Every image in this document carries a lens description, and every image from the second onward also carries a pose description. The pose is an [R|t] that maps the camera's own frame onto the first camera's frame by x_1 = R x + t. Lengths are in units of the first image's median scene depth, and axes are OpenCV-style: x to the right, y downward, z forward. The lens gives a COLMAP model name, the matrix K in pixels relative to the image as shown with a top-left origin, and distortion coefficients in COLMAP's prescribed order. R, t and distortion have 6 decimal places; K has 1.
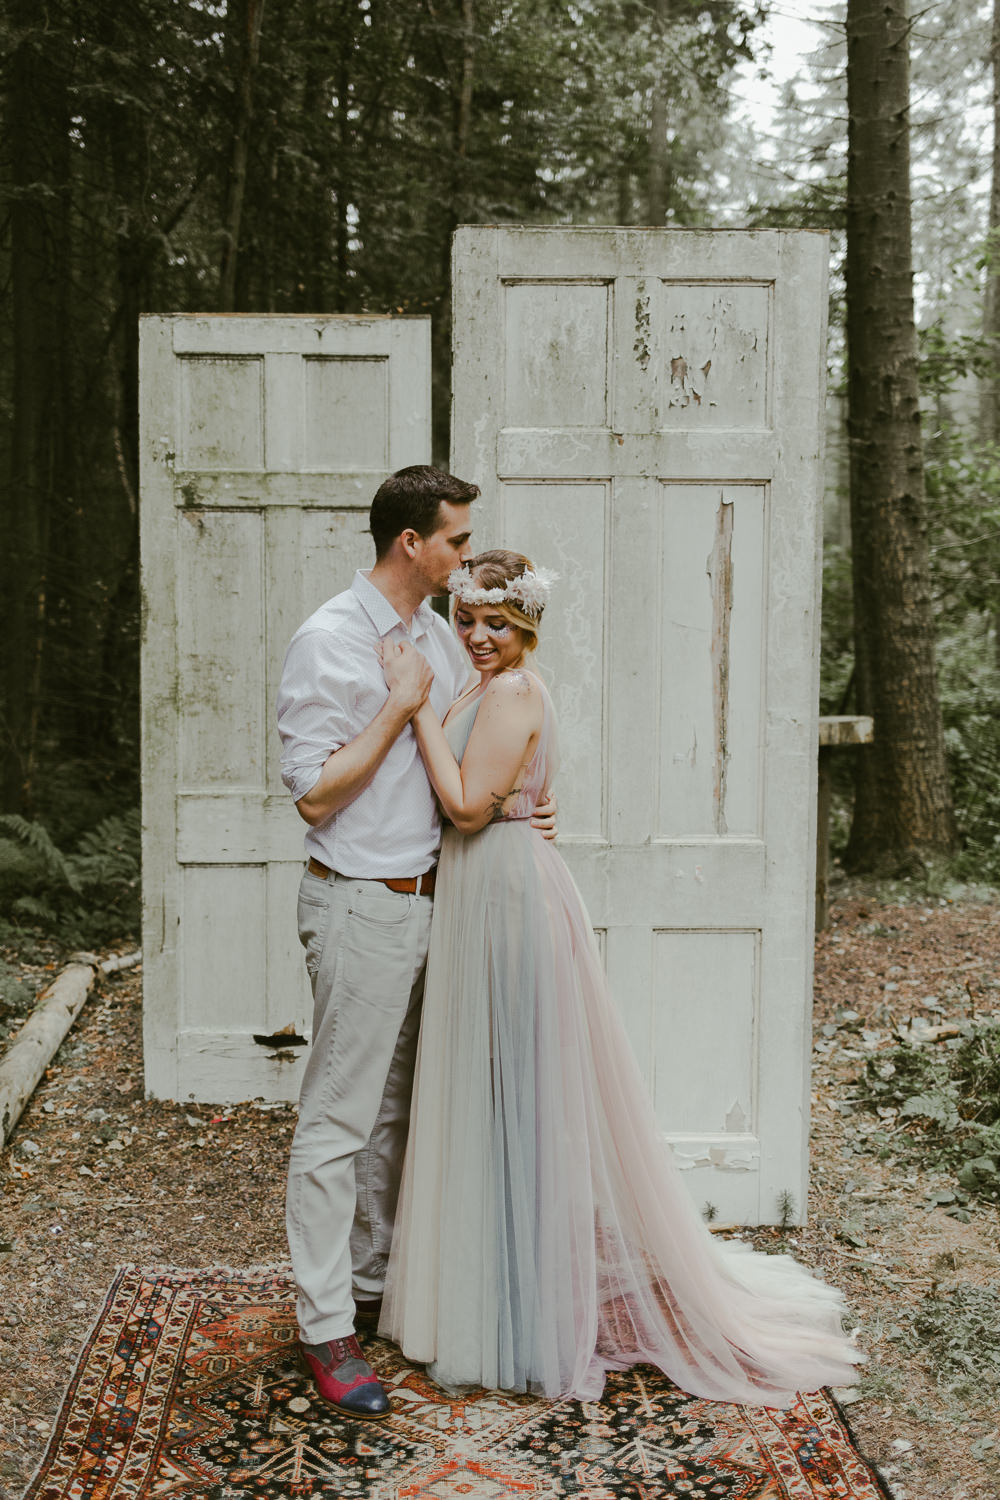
lens RADIAL K [[1555.6, 0, 499.6], [0, 1555.6, 702.1], [0, 0, 1]] dist [0.007553, -0.002645]
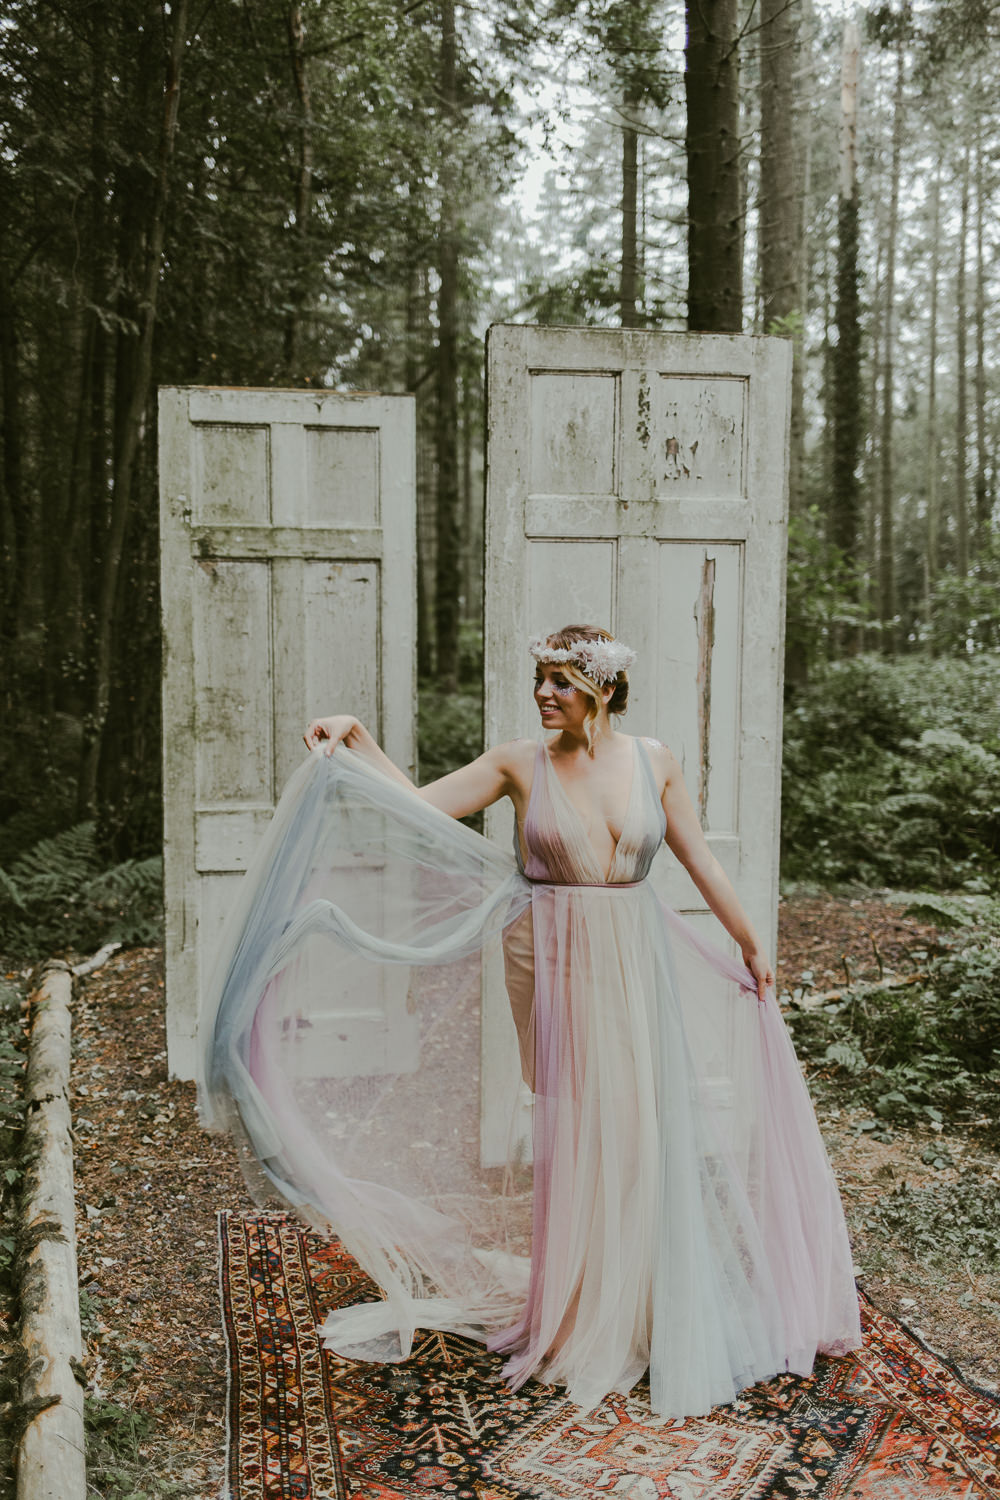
lens RADIAL K [[1425.6, 0, 500.0], [0, 1425.6, 750.0], [0, 0, 1]] dist [0.008607, 0.005525]
pose [[0.989536, -0.011226, 0.143852, -0.158979], [0.009754, 0.999893, 0.010936, 0.006442], [-0.143959, -0.009419, 0.989539, -0.069870]]
